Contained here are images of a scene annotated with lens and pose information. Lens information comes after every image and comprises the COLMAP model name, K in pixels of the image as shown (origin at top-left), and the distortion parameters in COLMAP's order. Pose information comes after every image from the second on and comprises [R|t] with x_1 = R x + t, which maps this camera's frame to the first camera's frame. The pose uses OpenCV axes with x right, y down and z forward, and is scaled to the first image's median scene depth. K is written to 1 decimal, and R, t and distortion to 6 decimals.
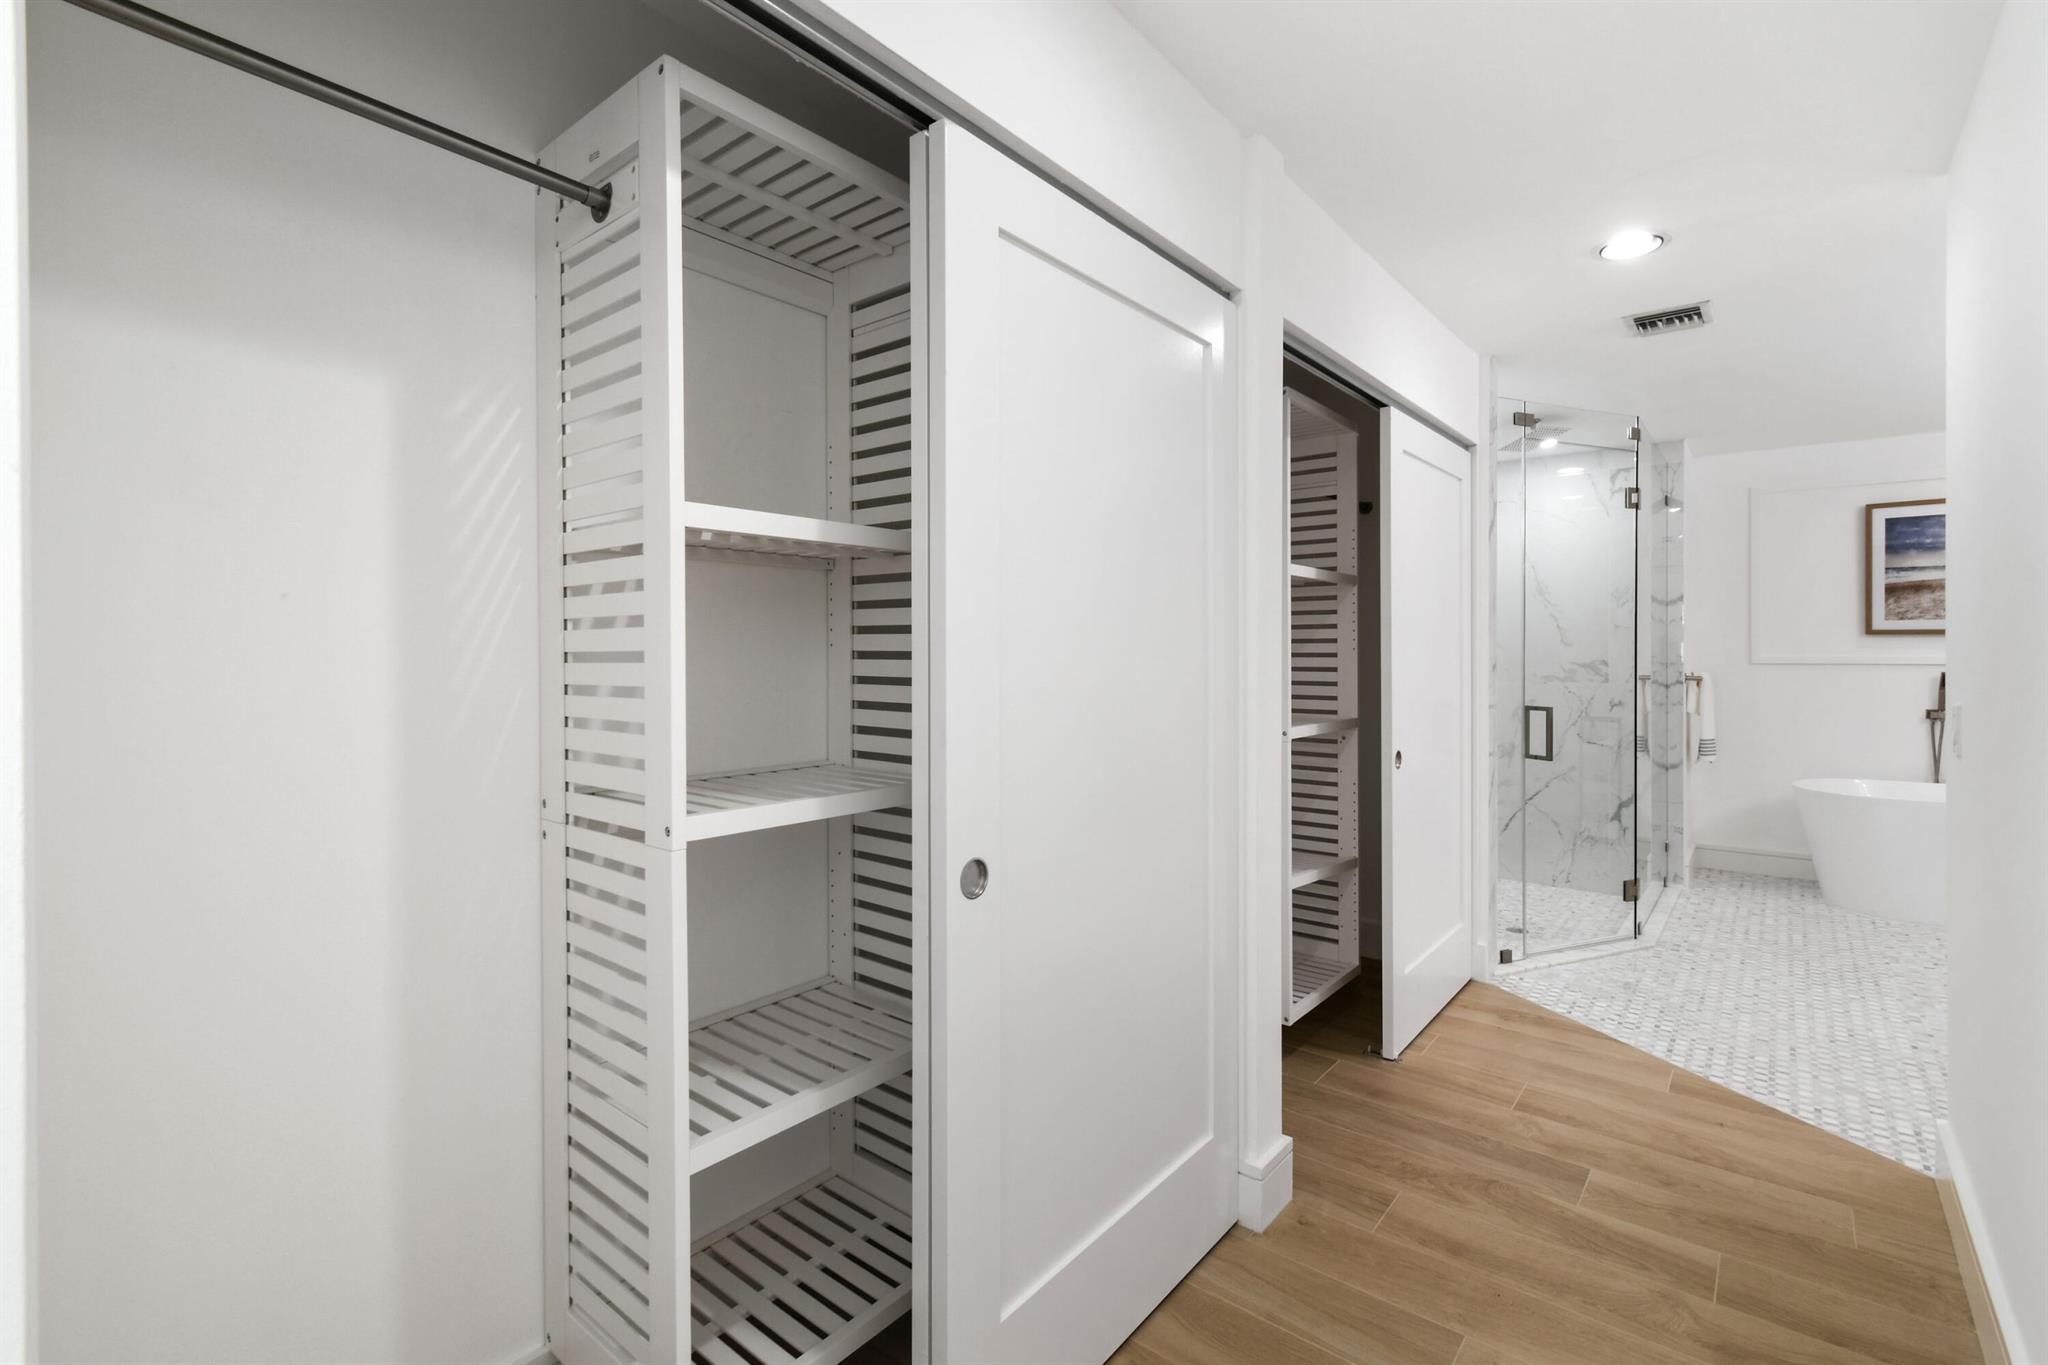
lens RADIAL K [[906.7, 0, 1041.9], [0, 906.7, 664.5], [0, 0, 1]] dist [0.003196, -0.002931]
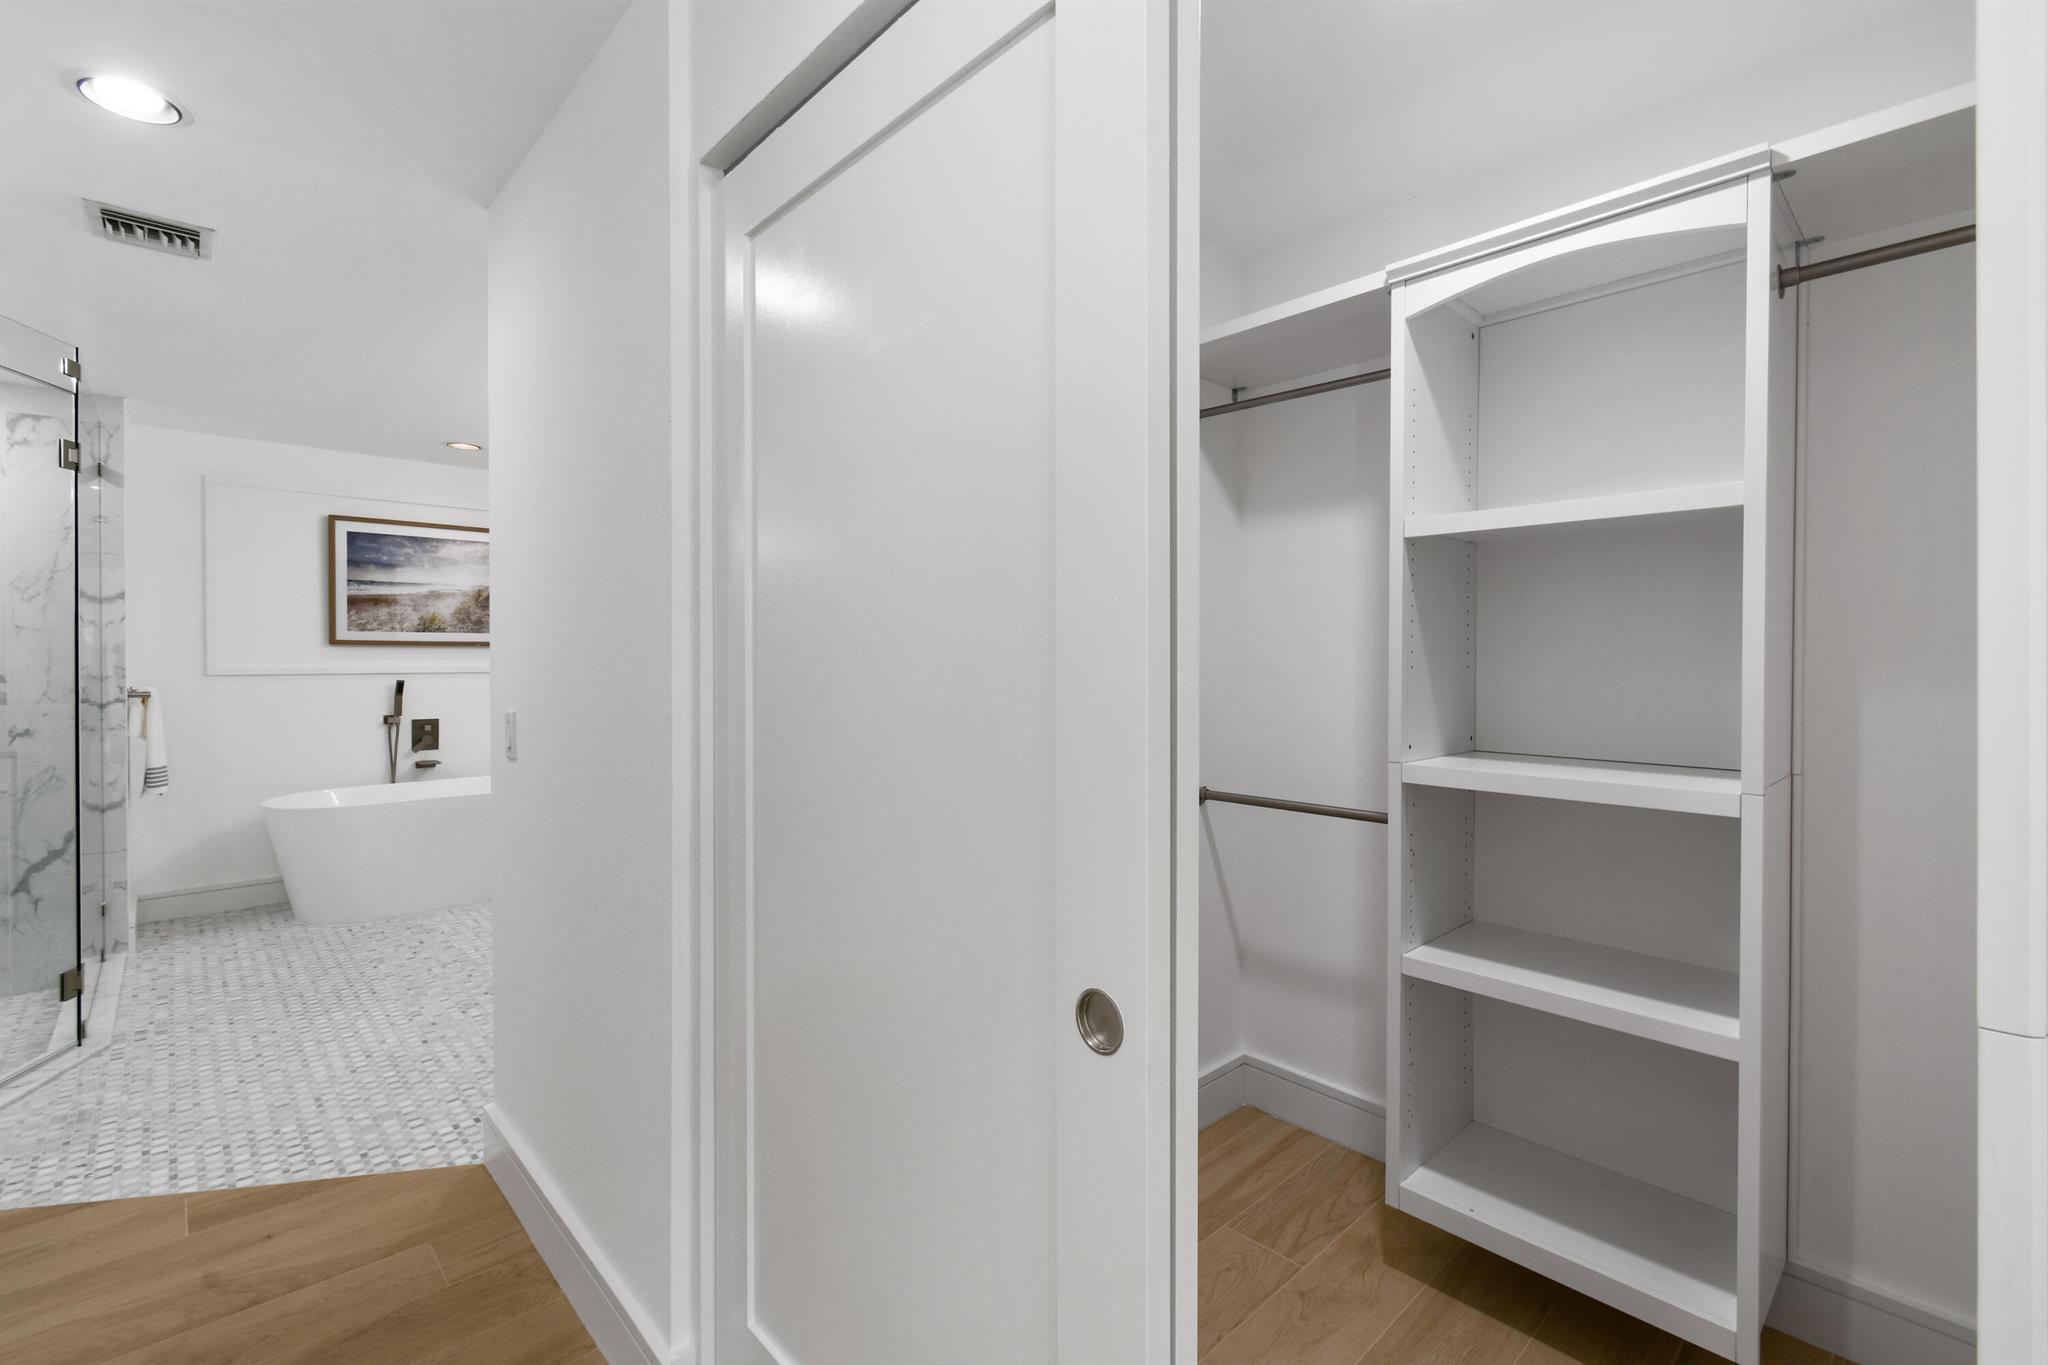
lens RADIAL K [[906.7, 0, 1041.9], [0, 906.7, 664.5], [0, 0, 1]] dist [0.003196, -0.002931]
pose [[0.124547, -0.004670, 0.992203, 0.014411], [0.015527, 0.999876, 0.002757, -0.002023], [-0.992092, 0.015063, 0.124604, 0.122861]]
